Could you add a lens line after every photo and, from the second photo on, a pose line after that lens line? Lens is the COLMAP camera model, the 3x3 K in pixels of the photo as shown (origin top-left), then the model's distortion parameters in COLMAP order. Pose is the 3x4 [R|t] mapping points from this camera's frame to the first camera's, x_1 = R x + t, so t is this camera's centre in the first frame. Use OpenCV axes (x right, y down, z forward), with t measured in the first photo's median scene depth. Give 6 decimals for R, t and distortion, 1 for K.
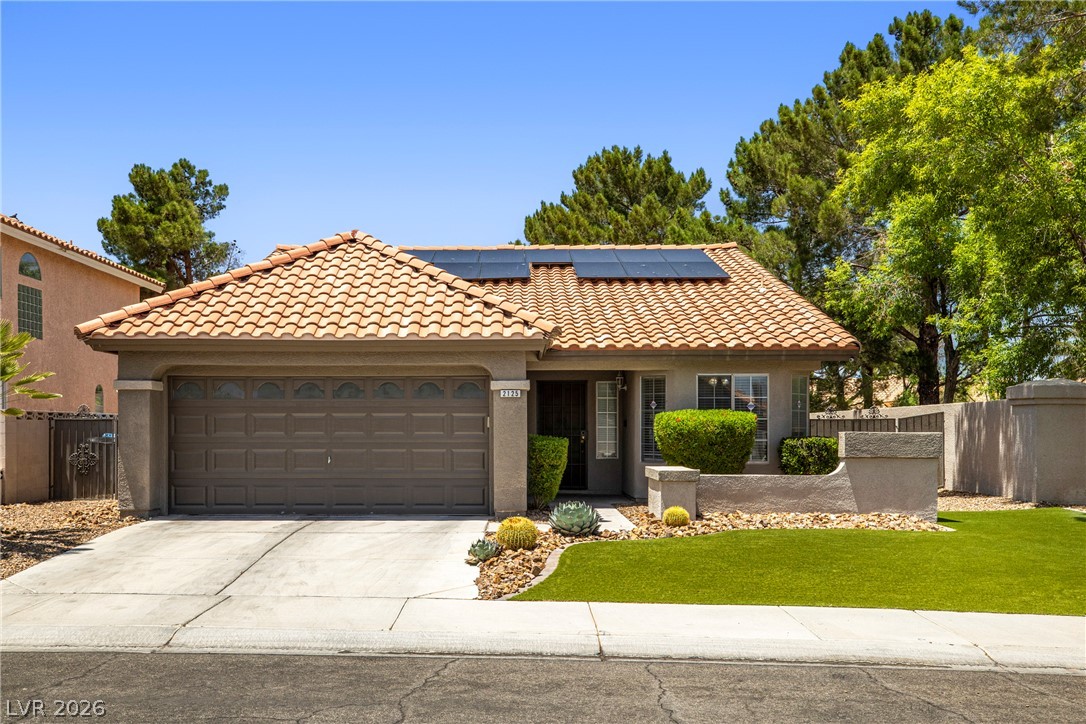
lens RADIAL K [[1082.0, 0, 539.8], [0, 1082.0, 371.3], [0, 0, 1]] dist [0.027333, 0.000000]
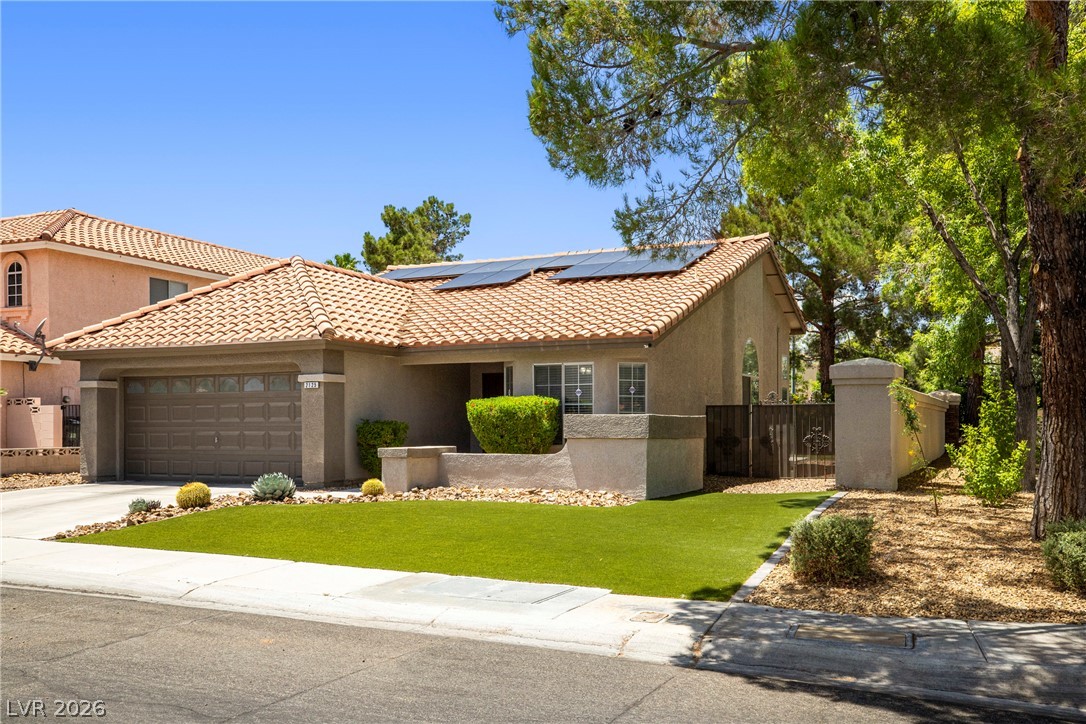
lens RADIAL K [[1001.5, 0, 543.2], [0, 1001.5, 358.4], [0, 0, 1]] dist [0.025190, 0.000000]
pose [[0.910929, -0.030581, -0.411427, 0.632151], [0.027155, 0.999531, -0.014172, 0.012976], [0.411668, 0.001737, 0.911332, 0.078477]]
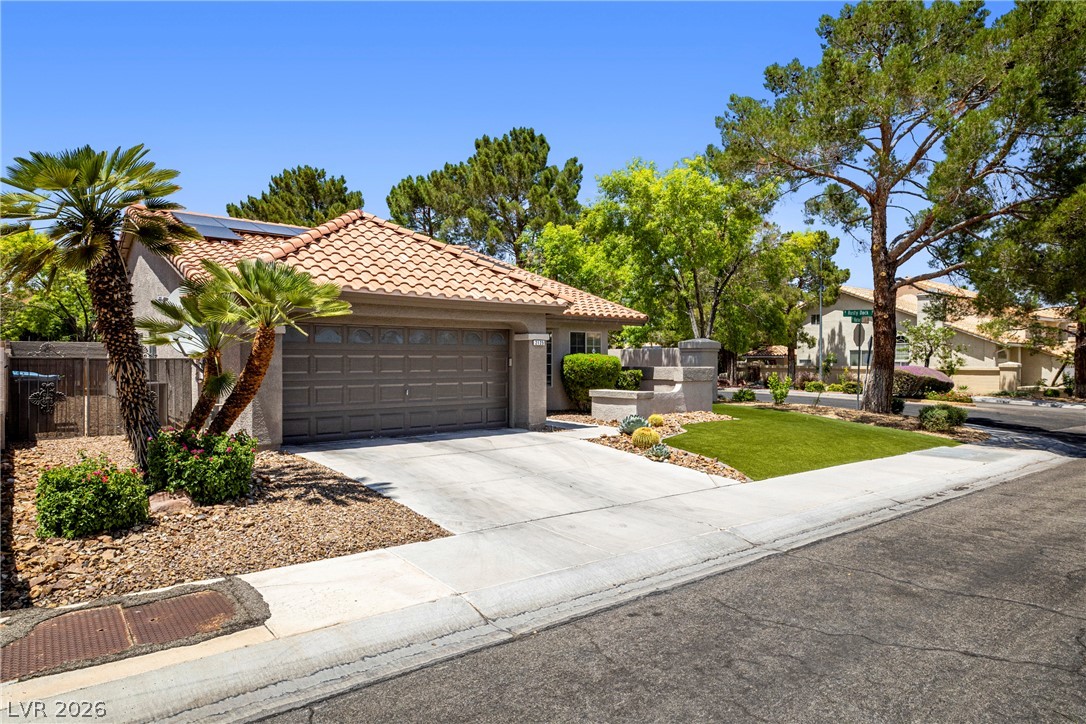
lens RADIAL K [[649.6, 0, 549.6], [0, 649.6, 356.8], [0, 0, 1]] dist [-0.000066, -0.000174]
pose [[0.767658, 0.000521, 0.640859, -0.542632], [-0.030399, 0.998904, 0.035602, 0.007672], [-0.640138, -0.046811, 0.766832, 0.304990]]
